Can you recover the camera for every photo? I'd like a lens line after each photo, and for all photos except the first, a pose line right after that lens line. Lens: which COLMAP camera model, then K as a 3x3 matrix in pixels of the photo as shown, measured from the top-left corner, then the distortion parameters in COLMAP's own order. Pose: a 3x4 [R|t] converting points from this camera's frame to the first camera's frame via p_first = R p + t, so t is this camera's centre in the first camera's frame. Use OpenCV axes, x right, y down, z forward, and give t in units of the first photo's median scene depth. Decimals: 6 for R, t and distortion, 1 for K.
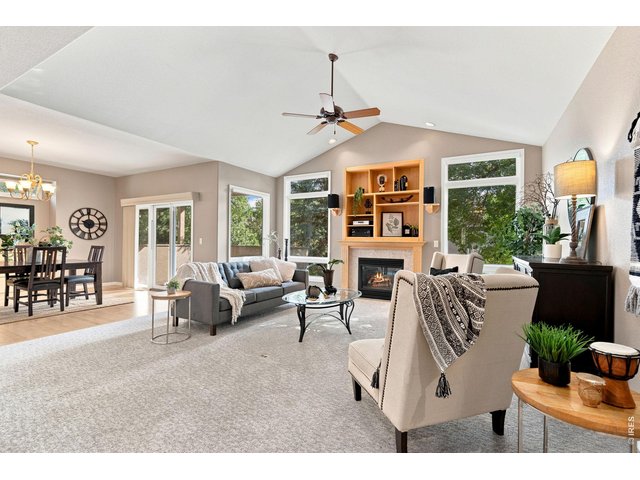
lens RADIAL K [[294.8, 0, 324.8], [0, 294.8, 242.2], [0, 0, 1]] dist [-0.002857, 0.000795]
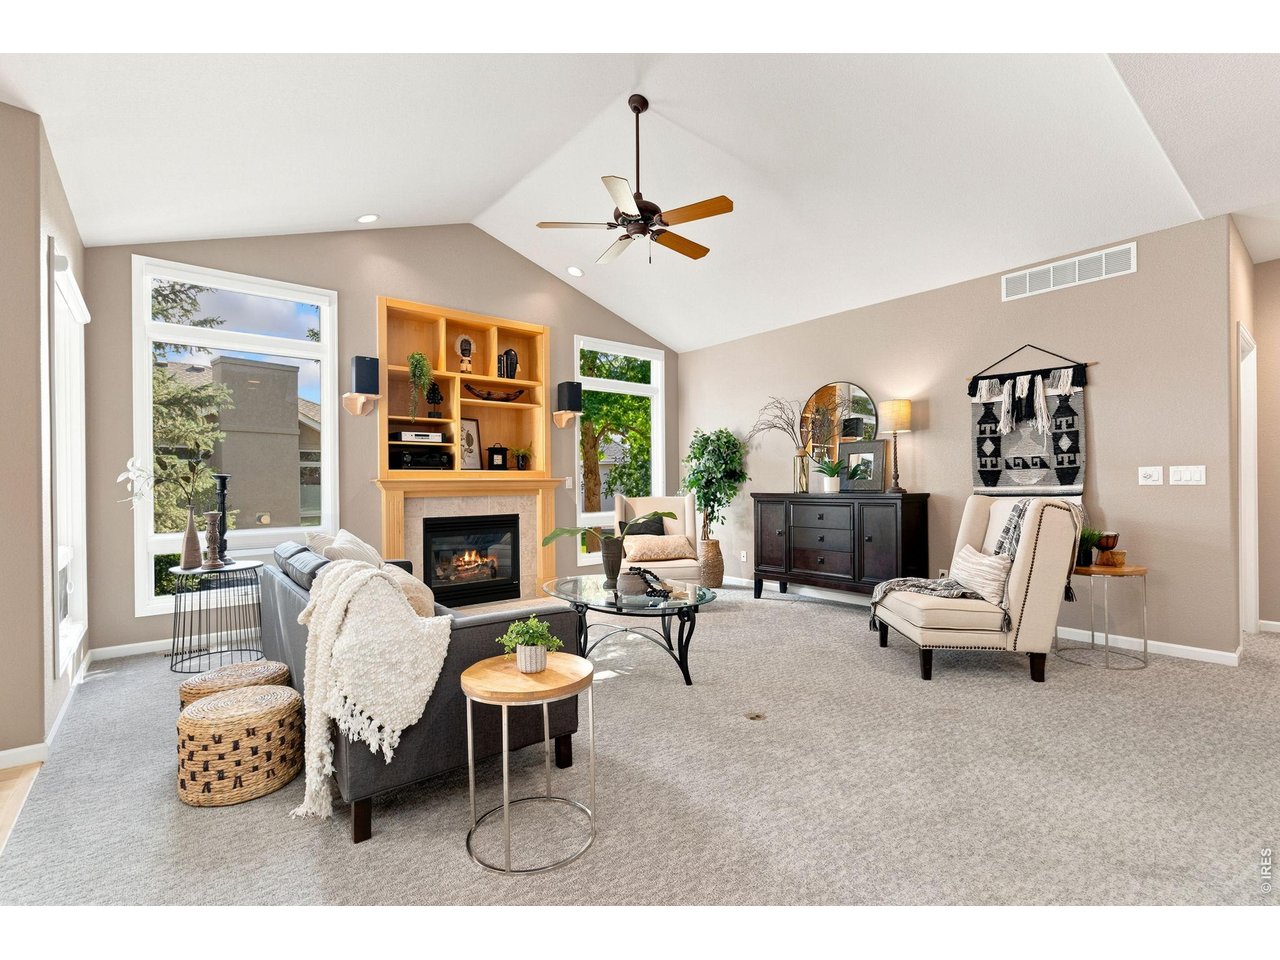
lens RADIAL K [[589.6, 0, 641.2], [0, 589.6, 474.0], [0, 0, 1]] dist [-0.002857, 0.000795]
pose [[0.372842, -0.003889, 0.927887, -0.564088], [0.010048, 0.999950, 0.000154, -0.009128], [-0.927841, 0.009266, 0.372862, 0.401651]]
